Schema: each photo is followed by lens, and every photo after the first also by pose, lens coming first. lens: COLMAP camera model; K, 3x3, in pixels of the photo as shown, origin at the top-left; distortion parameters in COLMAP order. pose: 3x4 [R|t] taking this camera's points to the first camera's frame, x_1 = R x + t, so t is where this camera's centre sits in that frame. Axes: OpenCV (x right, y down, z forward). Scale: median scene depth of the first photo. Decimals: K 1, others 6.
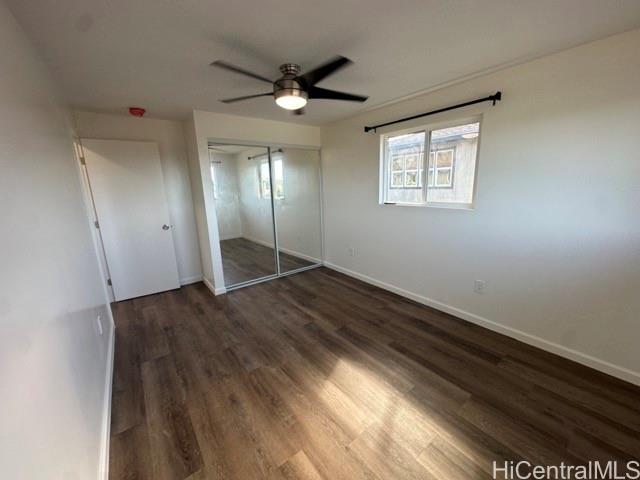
lens RADIAL K [[254.2, 0, 319.2], [0, 254.2, 241.4], [0, 0, 1]] dist [-0.000809, -0.000085]
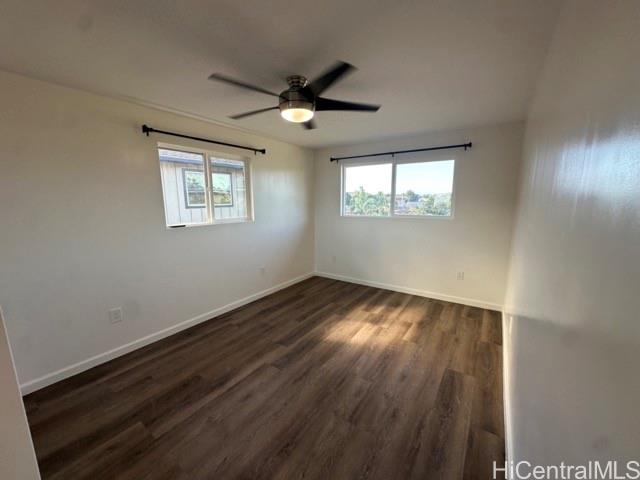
lens RADIAL K [[254.2, 0, 319.2], [0, 254.2, 241.4], [0, 0, 1]] dist [-0.000809, -0.000085]
pose [[-0.304559, -0.123760, 0.944419, -0.902170], [0.226765, 0.953592, 0.198090, -0.216890], [-0.925106, 0.274491, -0.262361, 1.073184]]
